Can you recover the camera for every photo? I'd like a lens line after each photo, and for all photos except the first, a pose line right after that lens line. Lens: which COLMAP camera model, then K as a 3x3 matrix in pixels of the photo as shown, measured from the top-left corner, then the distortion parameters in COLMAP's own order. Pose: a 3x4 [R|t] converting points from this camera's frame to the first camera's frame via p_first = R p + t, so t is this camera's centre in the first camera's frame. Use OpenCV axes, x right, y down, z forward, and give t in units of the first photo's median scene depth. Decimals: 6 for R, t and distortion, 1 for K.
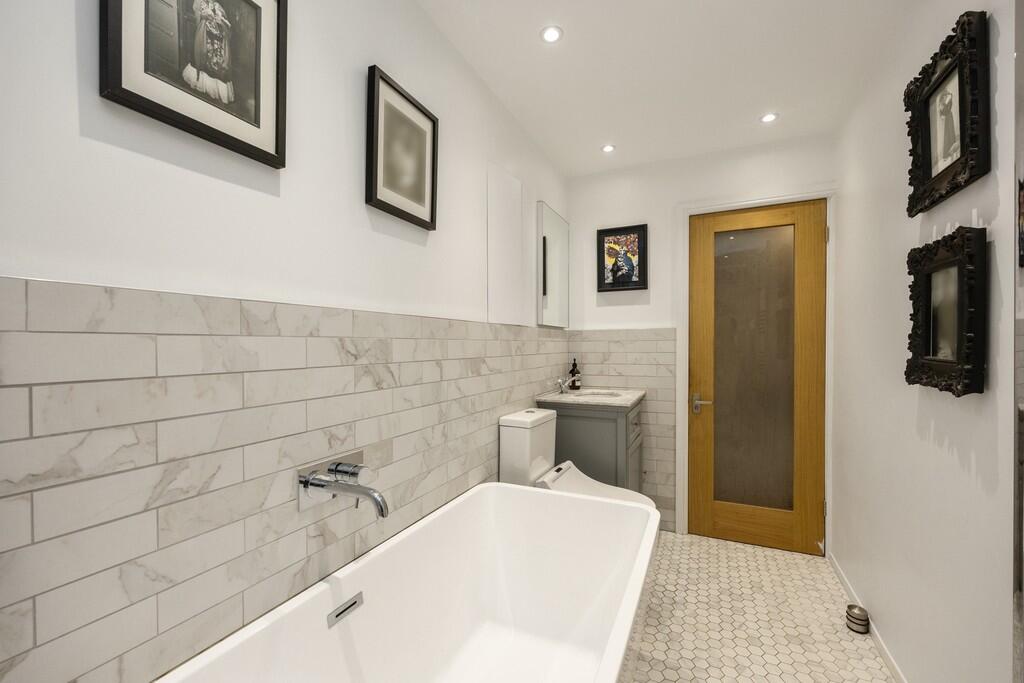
lens RADIAL K [[410.8, 0, 510.3], [0, 410.8, 346.2], [0, 0, 1]] dist [-0.001929, -0.000577]
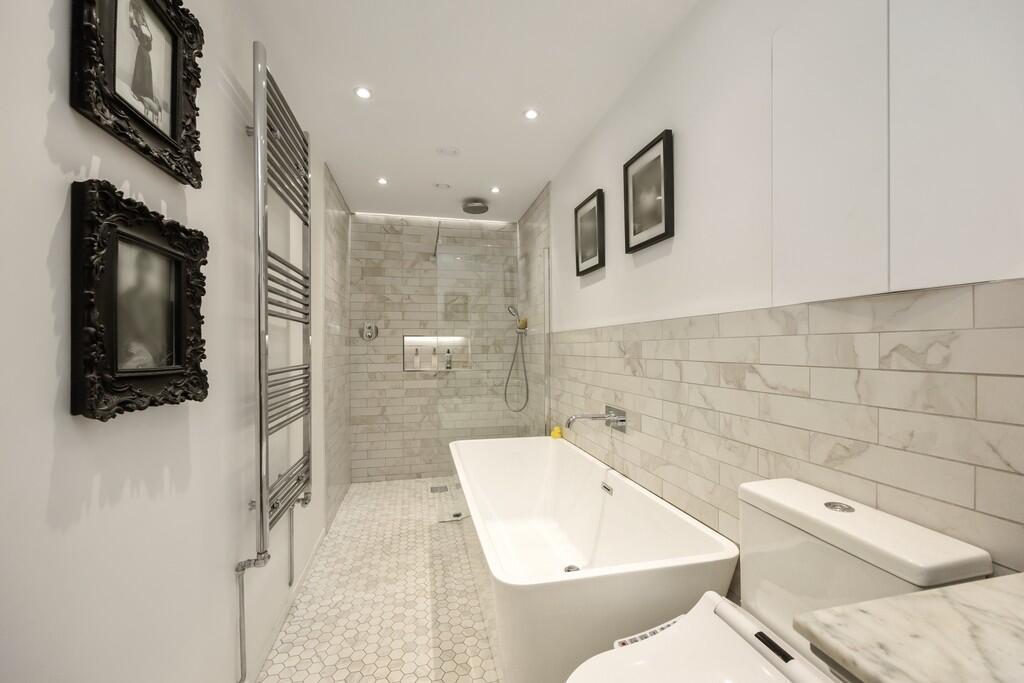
lens RADIAL K [[410.8, 0, 511.5], [0, 410.8, 344.2], [0, 0, 1]] dist [-0.001929, -0.000577]
pose [[-0.778710, 0.002077, -0.627381, 0.770449], [0.005706, 0.999977, -0.003772, -0.004106], [0.627358, -0.006516, -0.778704, 1.530933]]
